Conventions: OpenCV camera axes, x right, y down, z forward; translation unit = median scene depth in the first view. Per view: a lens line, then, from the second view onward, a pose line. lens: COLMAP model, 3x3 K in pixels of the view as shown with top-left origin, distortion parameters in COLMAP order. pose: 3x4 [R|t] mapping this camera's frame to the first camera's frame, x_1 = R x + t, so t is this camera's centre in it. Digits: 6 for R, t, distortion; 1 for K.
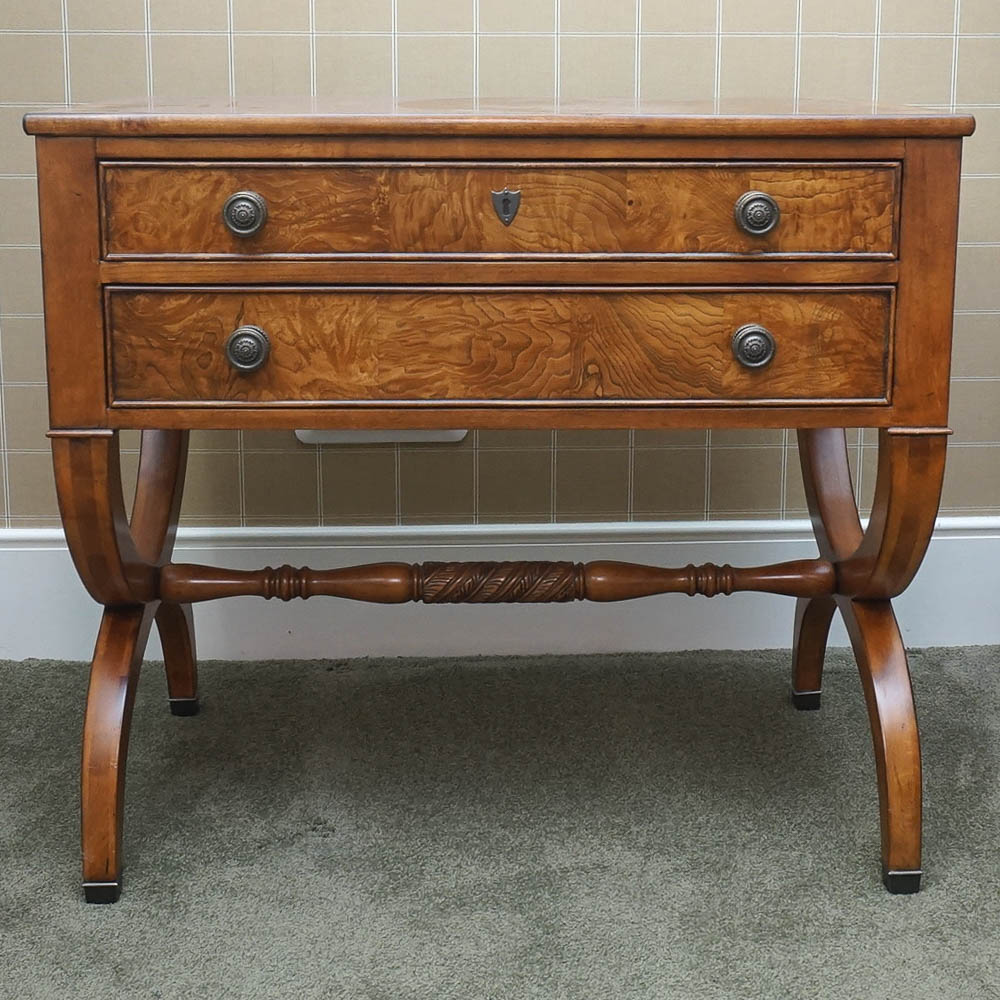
lens RADIAL K [[1501.6, 0, 493.4], [0, 1501.6, 499.7], [0, 0, 1]] dist [0.011956, 0.000000]
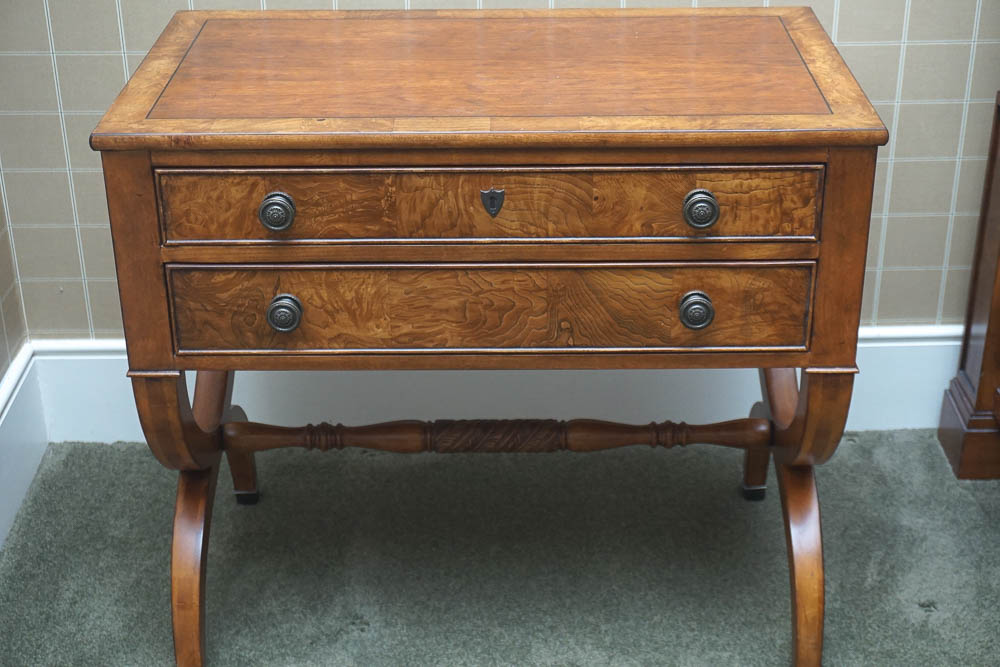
lens RADIAL K [[1474.9, 0, 503.2], [0, 1474.9, 336.9], [0, 0, 1]] dist [0.029424, 0.000000]
pose [[0.999579, 0.002353, -0.028904, 0.050506], [0.005414, 0.964039, 0.265706, -0.398311], [0.028490, -0.265750, 0.963621, -0.165134]]
